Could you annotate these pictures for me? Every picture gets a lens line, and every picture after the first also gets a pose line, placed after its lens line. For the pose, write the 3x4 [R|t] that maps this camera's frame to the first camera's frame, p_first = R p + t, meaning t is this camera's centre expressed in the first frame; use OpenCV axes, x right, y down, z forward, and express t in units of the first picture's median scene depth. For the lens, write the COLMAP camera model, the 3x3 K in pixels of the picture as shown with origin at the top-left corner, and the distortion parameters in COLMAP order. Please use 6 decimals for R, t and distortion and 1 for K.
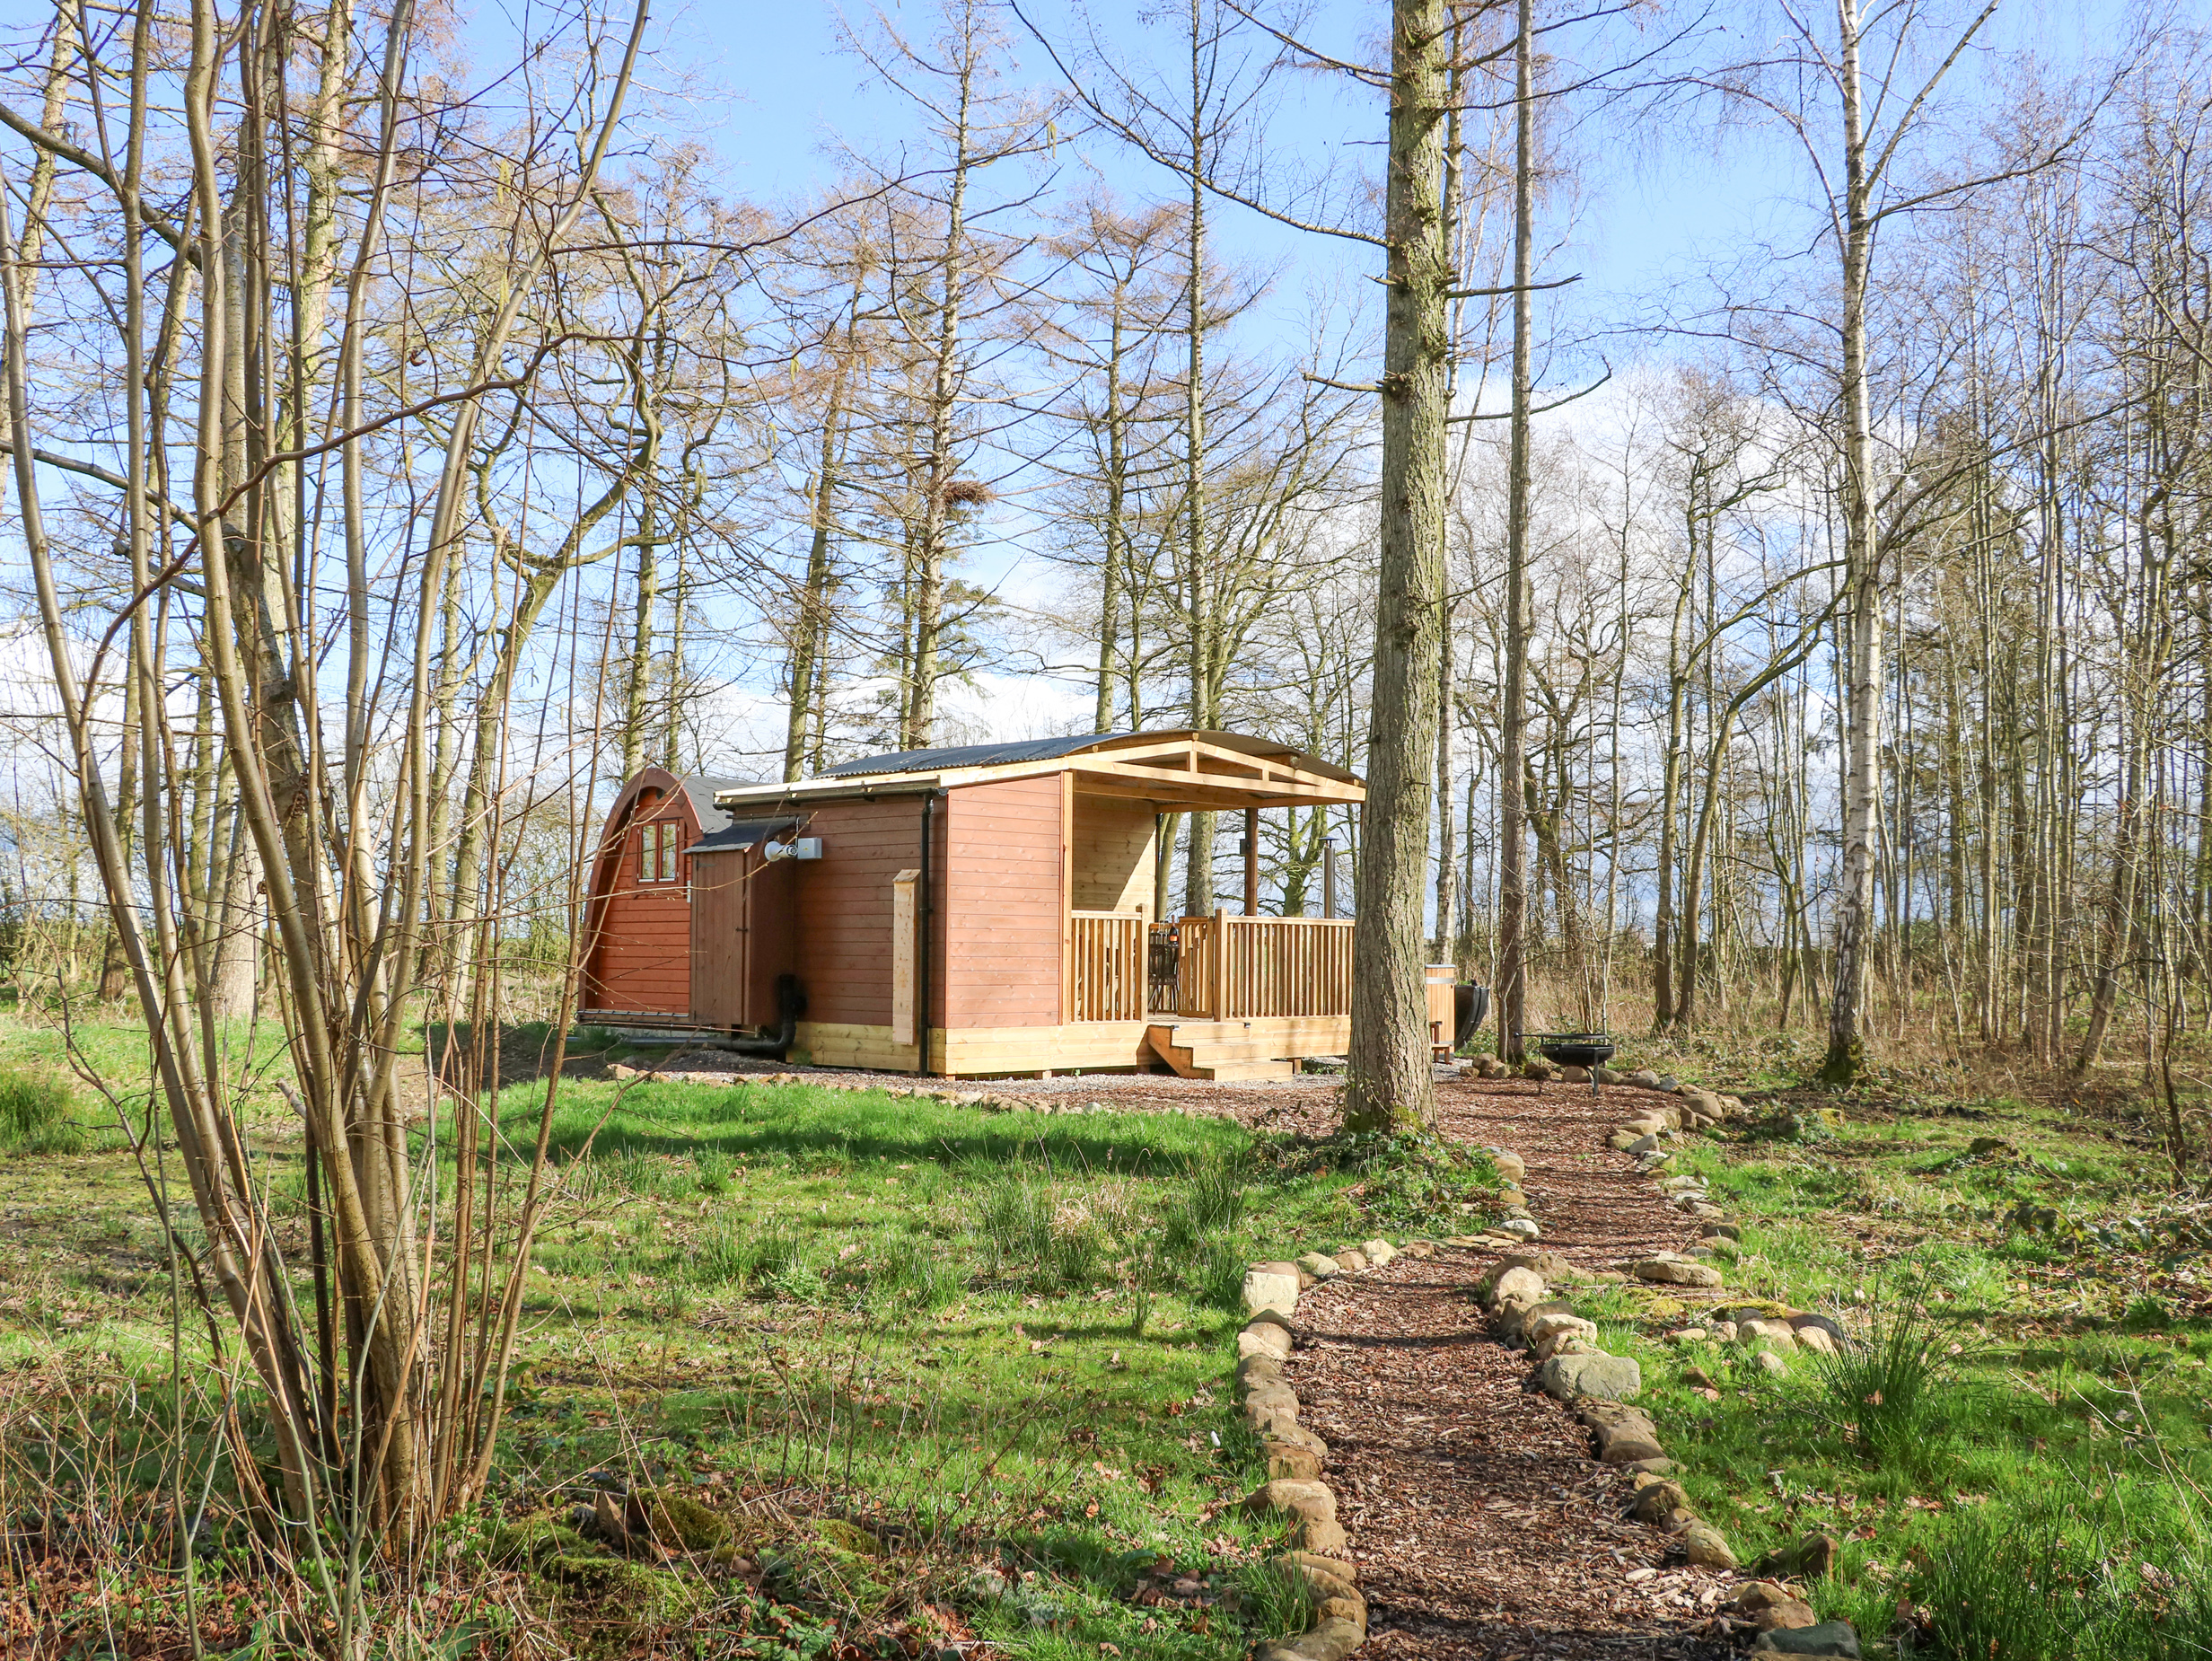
lens RADIAL K [[1789.6, 0, 1106.4], [0, 1789.6, 920.0], [0, 0, 1]] dist [-0.122495, 0.006962]
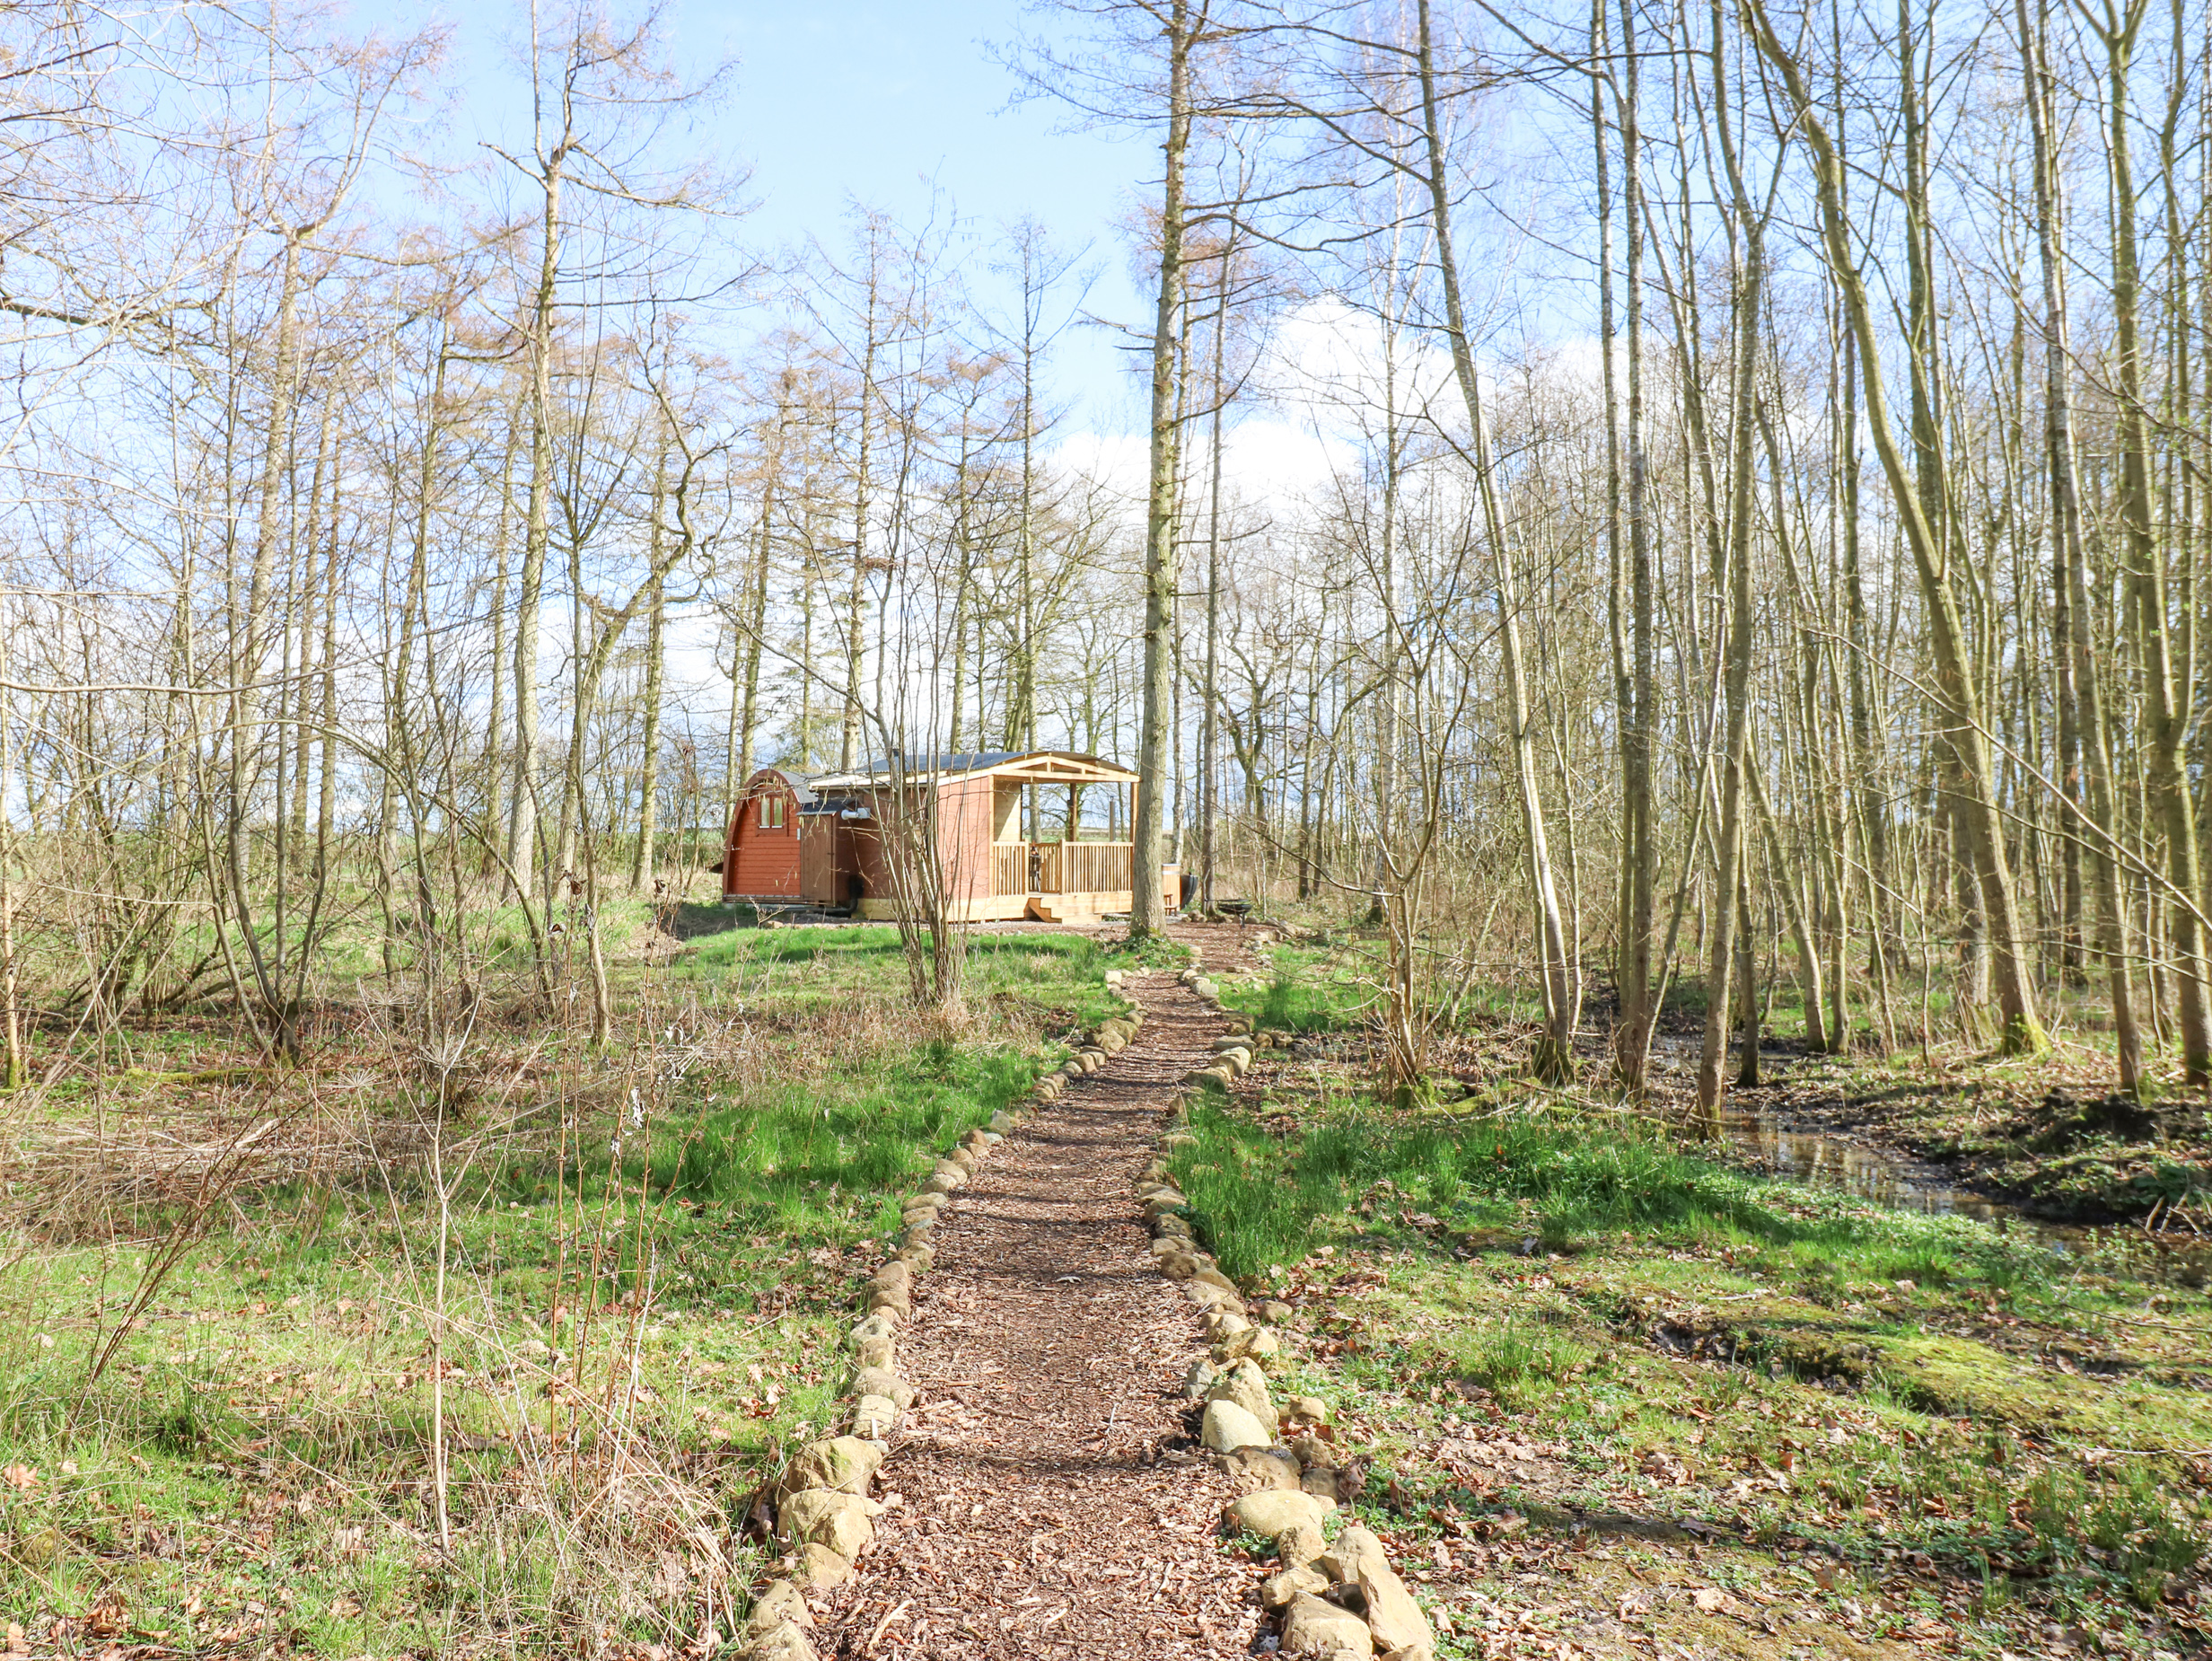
lens RADIAL K [[1491.7, 0, 1106.0], [0, 1491.7, 830.5], [0, 0, 1]] dist [-0.000153, -0.000059]
pose [[0.990886, -0.007499, 0.134491, -0.114462], [0.005978, 0.999914, 0.011714, -0.036008], [-0.134568, -0.010803, 0.990846, -0.678424]]
